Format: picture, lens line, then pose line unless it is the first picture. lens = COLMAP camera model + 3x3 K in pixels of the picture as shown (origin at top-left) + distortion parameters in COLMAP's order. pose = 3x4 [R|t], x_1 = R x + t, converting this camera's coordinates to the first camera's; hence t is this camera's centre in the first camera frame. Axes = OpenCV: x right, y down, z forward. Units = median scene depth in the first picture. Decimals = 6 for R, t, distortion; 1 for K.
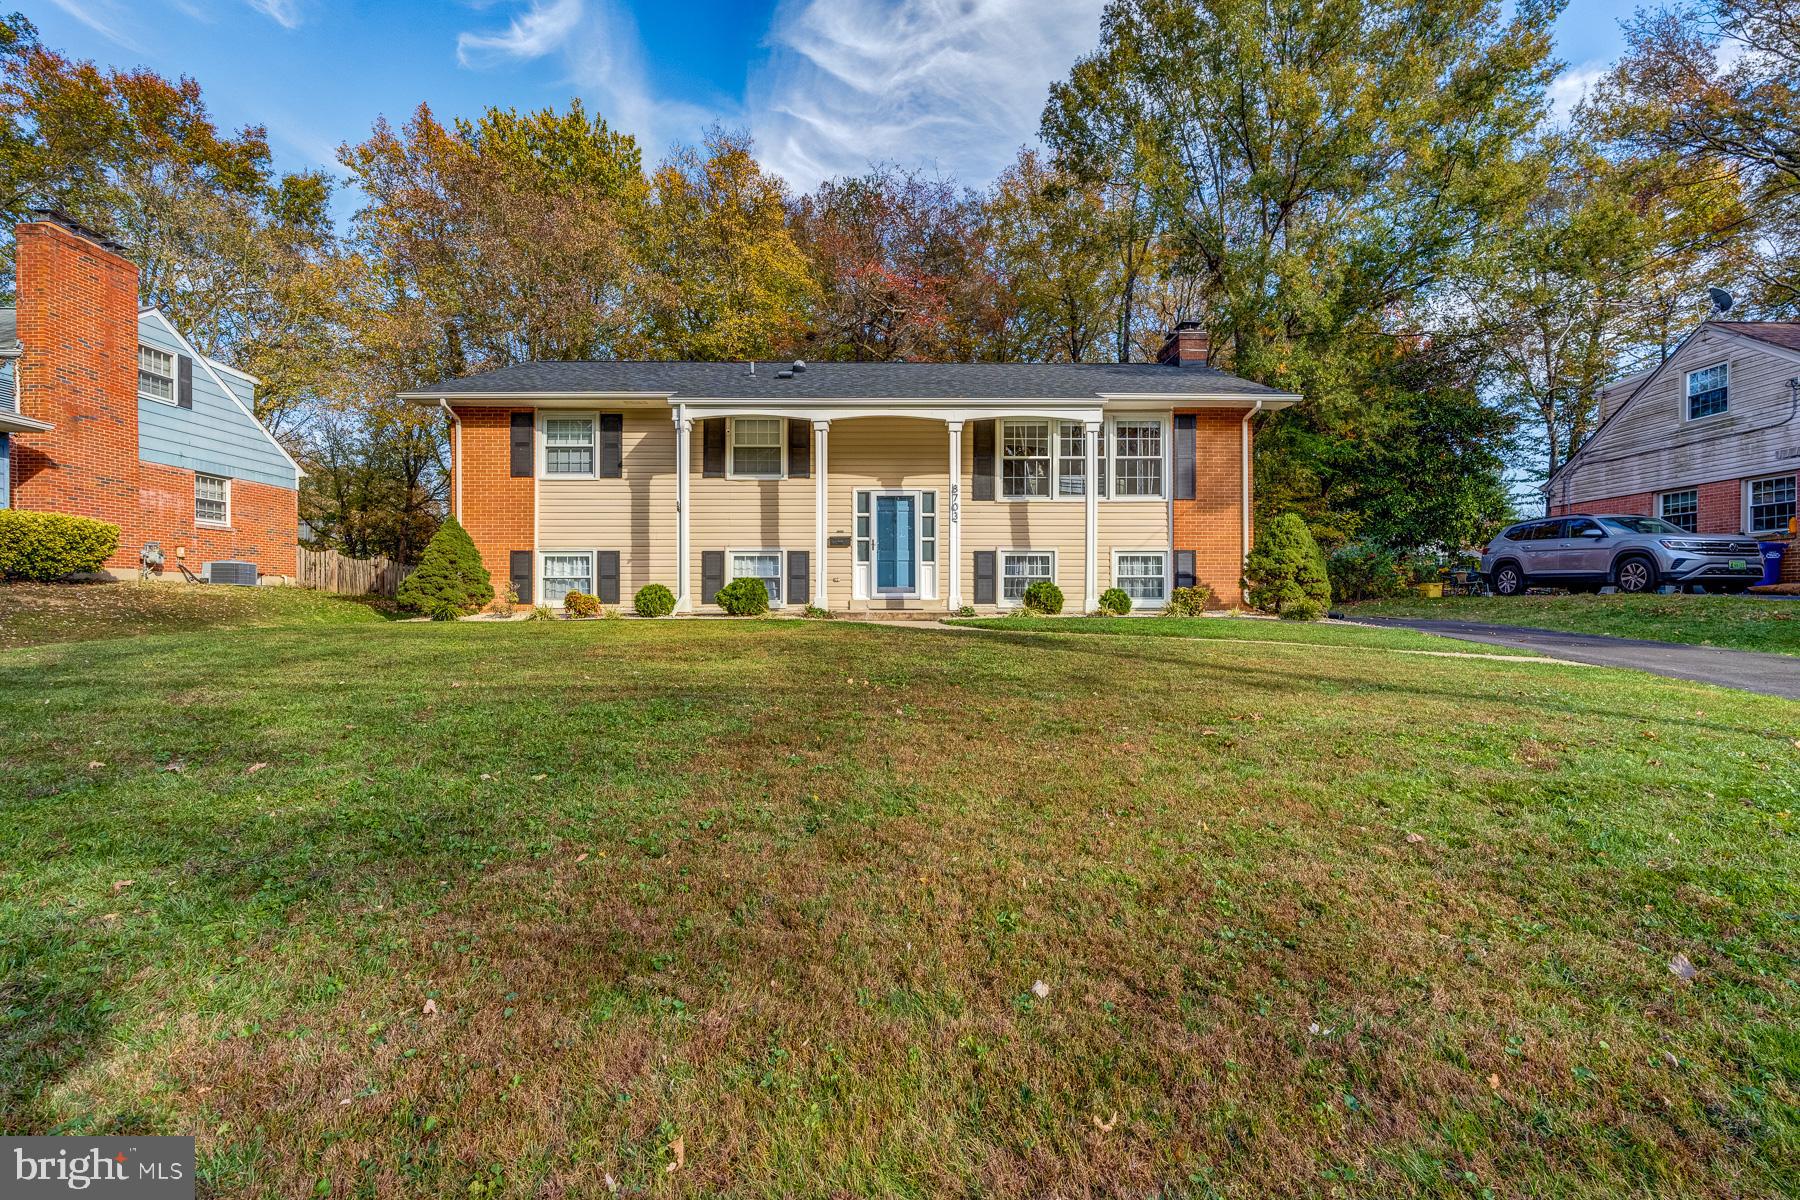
lens RADIAL K [[832.0, 0, 902.4], [0, 832.0, 602.2], [0, 0, 1]] dist [-0.010169, -0.000511]
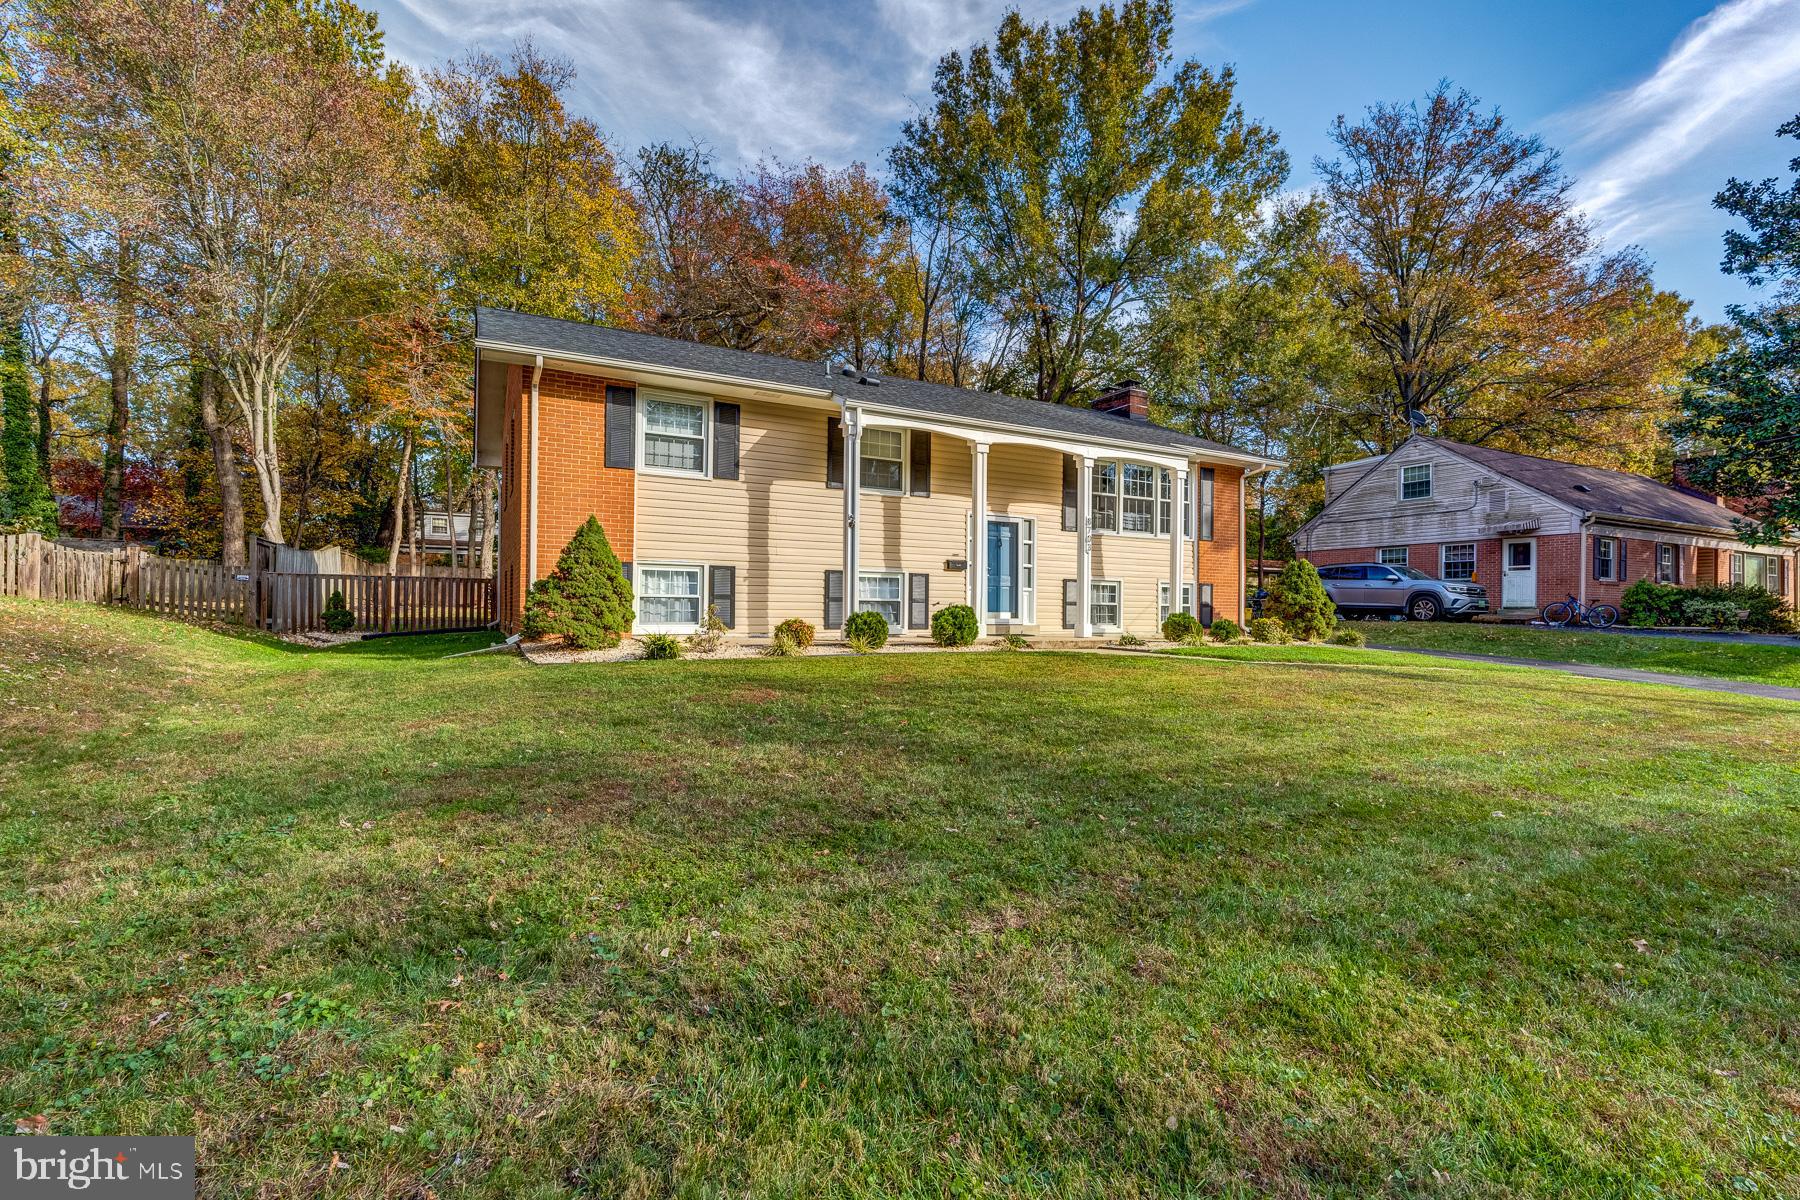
lens RADIAL K [[832.0, 0, 900.9], [0, 832.0, 601.6], [0, 0, 1]] dist [-0.010169, -0.000511]
pose [[0.875428, 0.016028, 0.483083, -0.598637], [-0.013800, 0.999871, -0.008167, -0.021434], [-0.483152, 0.000483, 0.875537, 0.179698]]
